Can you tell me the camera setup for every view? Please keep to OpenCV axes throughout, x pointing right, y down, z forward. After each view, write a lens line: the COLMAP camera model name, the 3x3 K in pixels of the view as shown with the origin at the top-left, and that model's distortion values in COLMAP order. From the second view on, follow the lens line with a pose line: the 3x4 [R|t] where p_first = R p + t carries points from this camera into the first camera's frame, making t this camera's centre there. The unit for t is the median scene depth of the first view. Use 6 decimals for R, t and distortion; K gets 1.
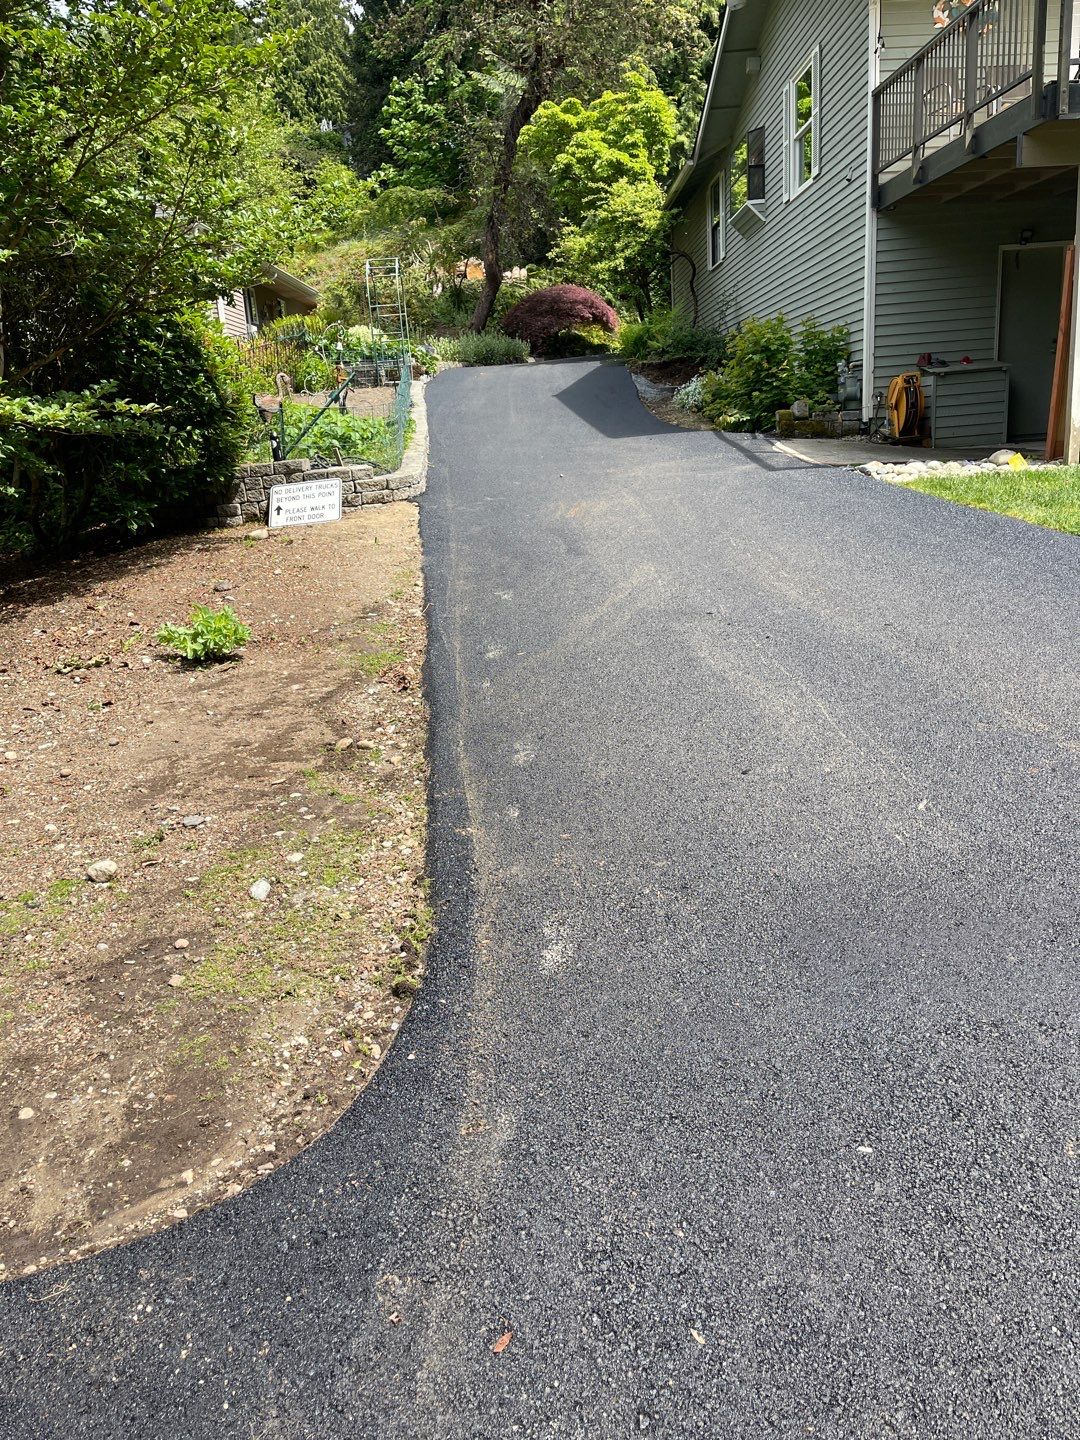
lens RADIAL K [[1093.9, 0, 540.0], [0, 1093.9, 720.0], [0, 0, 1]] dist [0.113339, -0.140032]
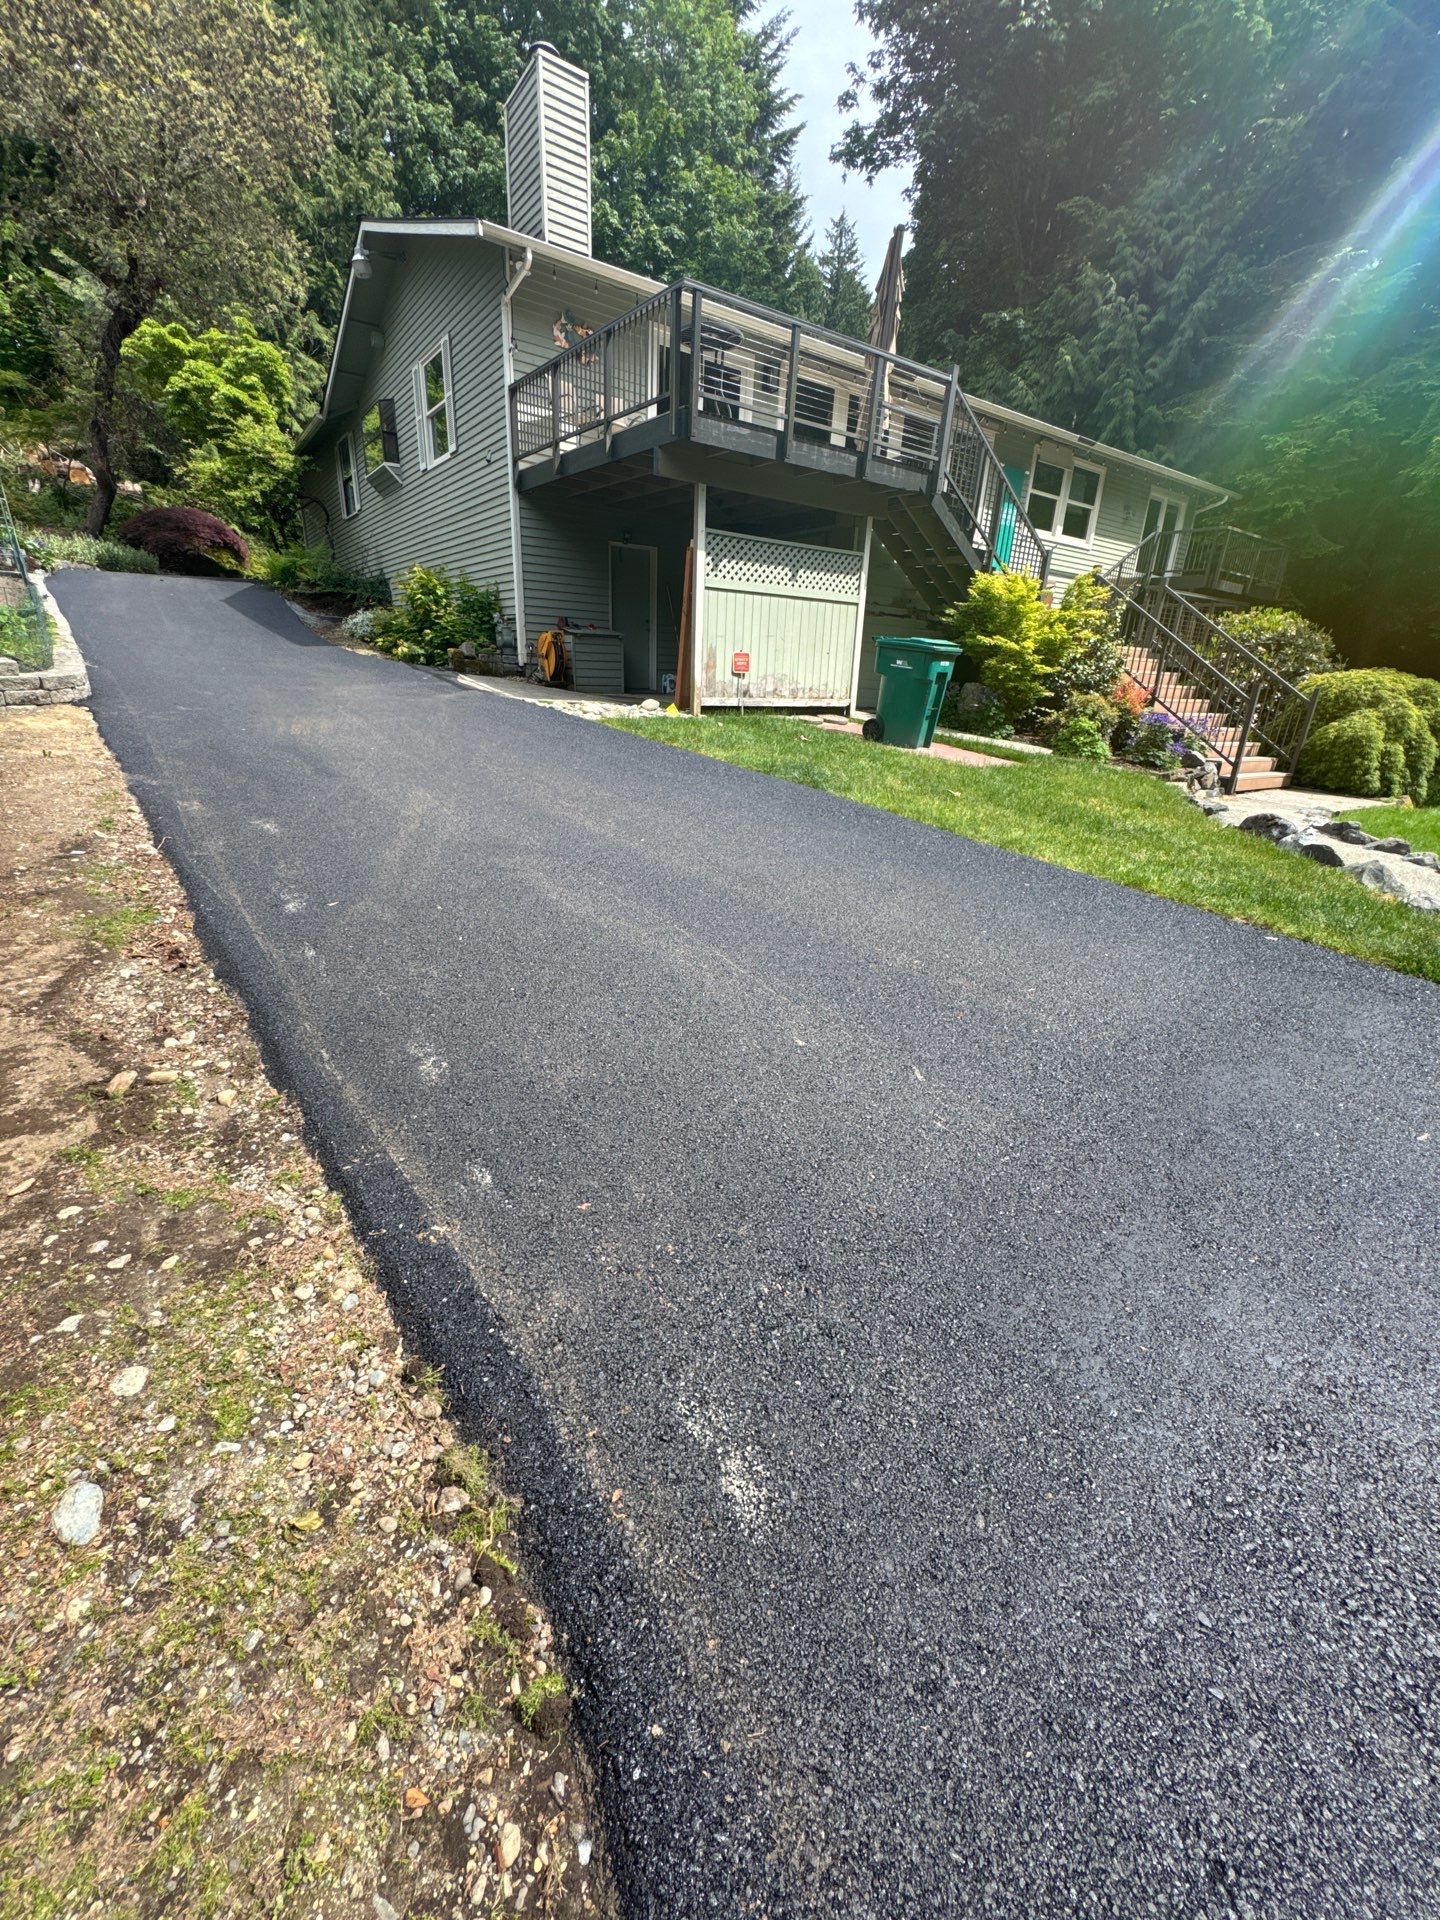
lens RADIAL K [[760.3, 0, 720.0], [0, 760.3, 960.0], [0, 0, 1]] dist [-0.000204, -0.000296]
pose [[0.821209, -0.115384, 0.558840, -0.047298], [0.056012, 0.990913, 0.122285, -0.032630], [-0.567871, -0.069120, 0.820210, 0.150261]]
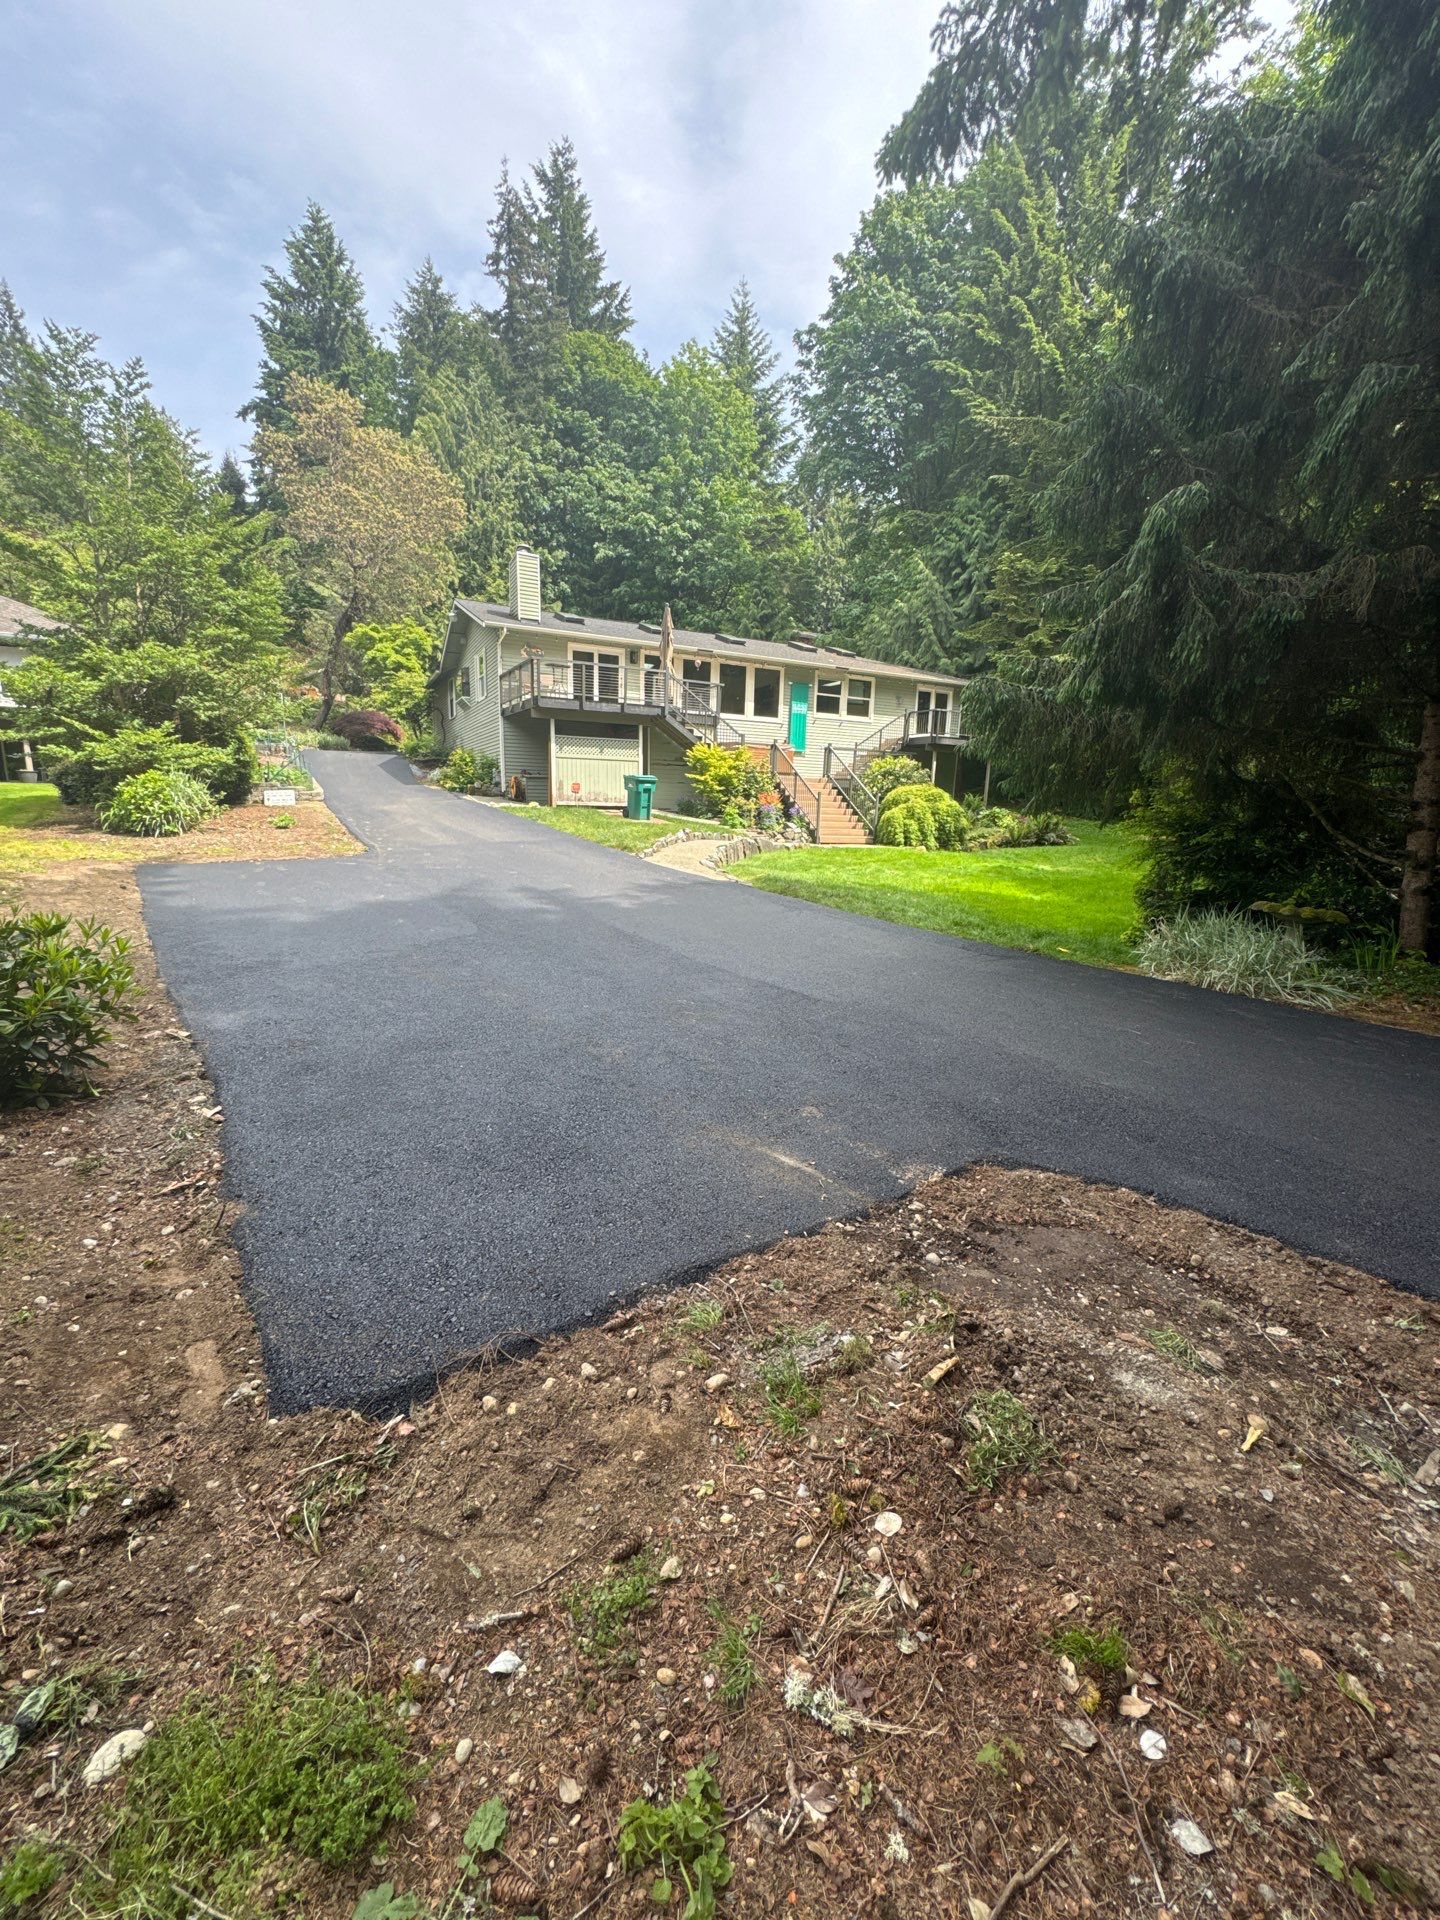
lens RADIAL K [[760.3, 0, 720.0], [0, 760.3, 960.0], [0, 0, 1]] dist [-0.000204, -0.000296]
pose [[0.895895, -0.006623, 0.444217, -0.055898], [0.034668, 0.997882, -0.055041, 0.271141], [-0.442911, 0.064711, 0.894227, -0.898390]]
